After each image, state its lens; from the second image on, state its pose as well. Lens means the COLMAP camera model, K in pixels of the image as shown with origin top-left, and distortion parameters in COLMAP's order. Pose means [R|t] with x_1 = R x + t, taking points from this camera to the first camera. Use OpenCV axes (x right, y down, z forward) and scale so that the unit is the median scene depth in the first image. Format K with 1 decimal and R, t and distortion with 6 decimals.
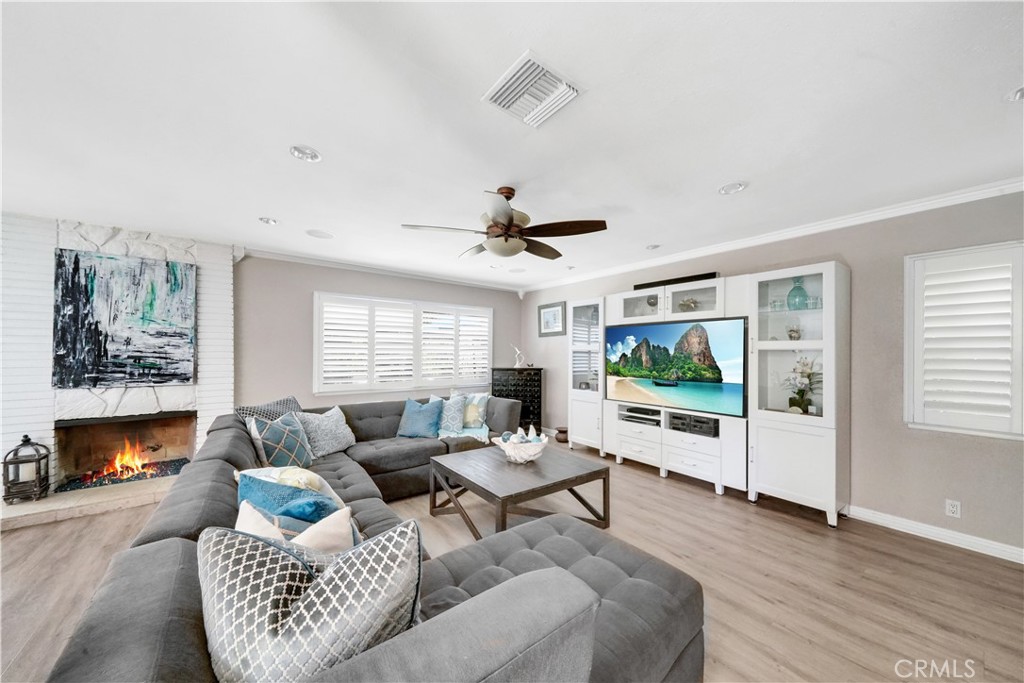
lens RADIAL K [[364.3, 0, 529.6], [0, 364.3, 346.5], [0, 0, 1]] dist [-0.001905, 0.000764]
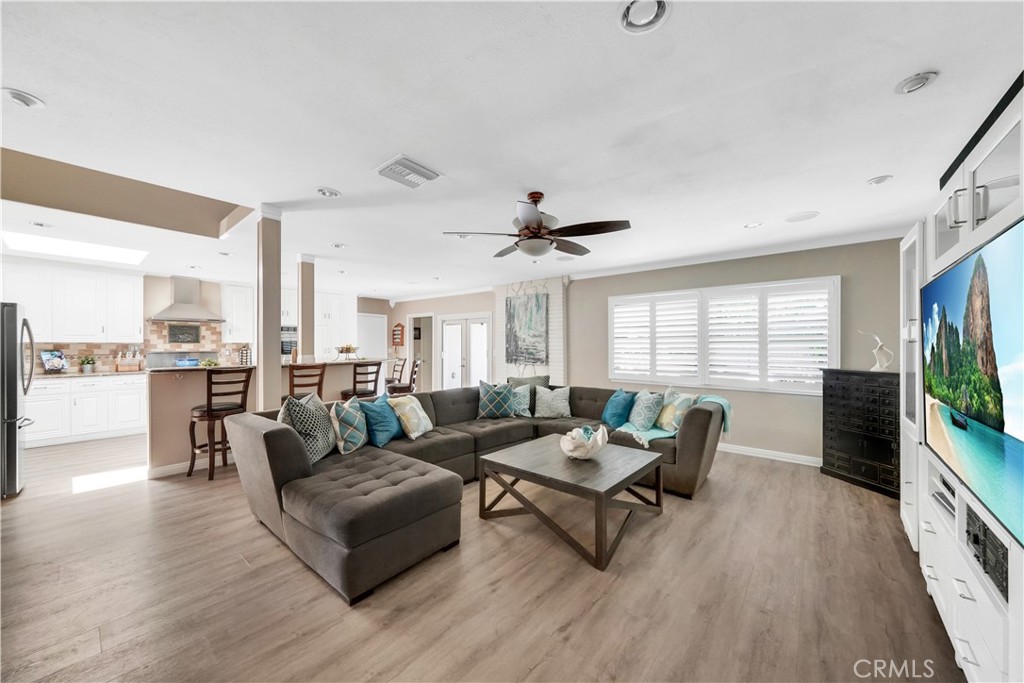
lens RADIAL K [[364.3, 0, 522.2], [0, 364.3, 348.8], [0, 0, 1]] dist [-0.001905, 0.000764]
pose [[0.228926, 0.000581, -0.973444, 0.702961], [0.011264, 0.999931, 0.003246, 0.022162], [0.973379, -0.011708, 0.228904, 0.532046]]
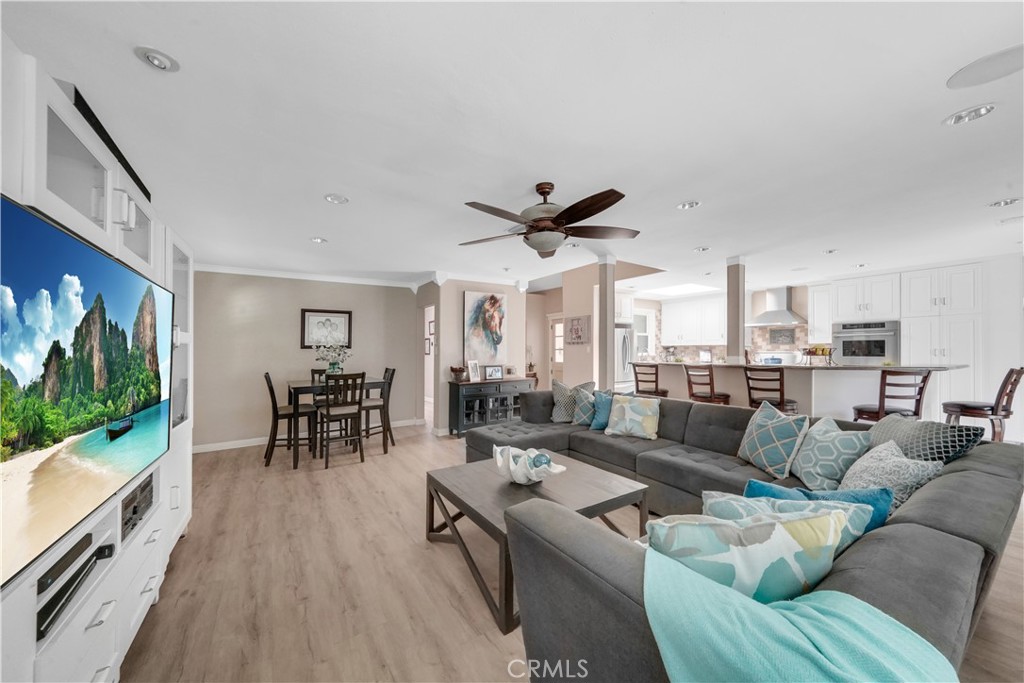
lens RADIAL K [[364.3, 0, 506.0], [0, 364.3, 341.1], [0, 0, 1]] dist [-0.001905, 0.000764]
pose [[-0.996161, 0.008791, 0.087101, -0.048944], [0.005400, 0.999221, -0.039083, 0.033875], [-0.087377, -0.038463, -0.995433, 1.481108]]
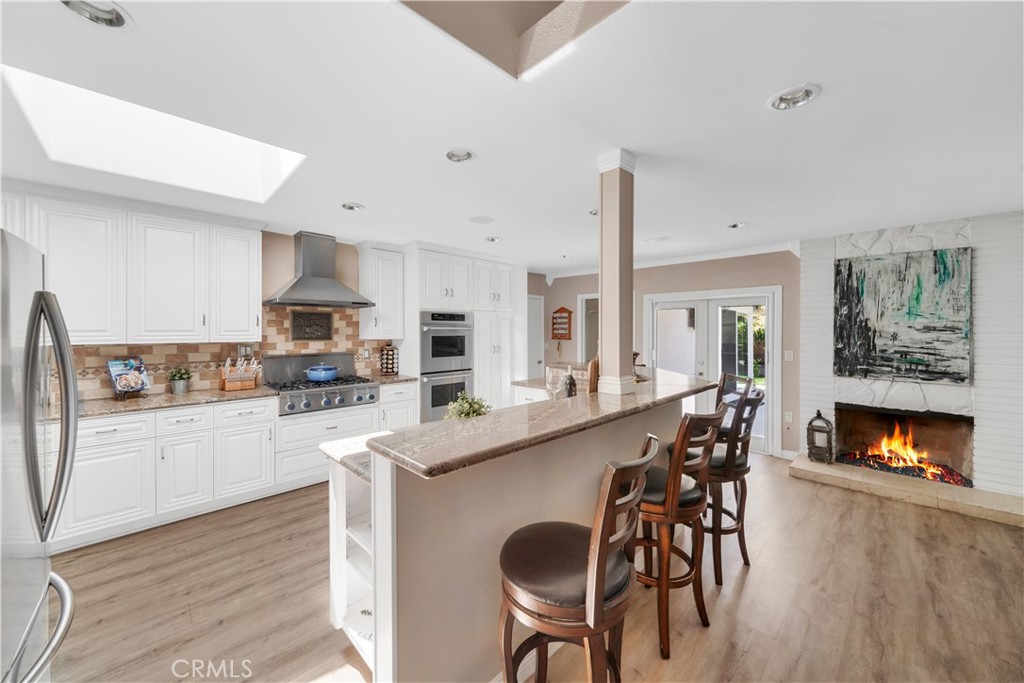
lens RADIAL K [[364.3, 0, 511.9], [0, 364.3, 332.8], [0, 0, 1]] dist [-0.001905, 0.000764]
pose [[0.125253, -0.000441, -0.992125, -0.208710], [0.010590, 0.999944, 0.000893, -0.035706], [0.992068, -0.010618, 0.125250, -0.193314]]
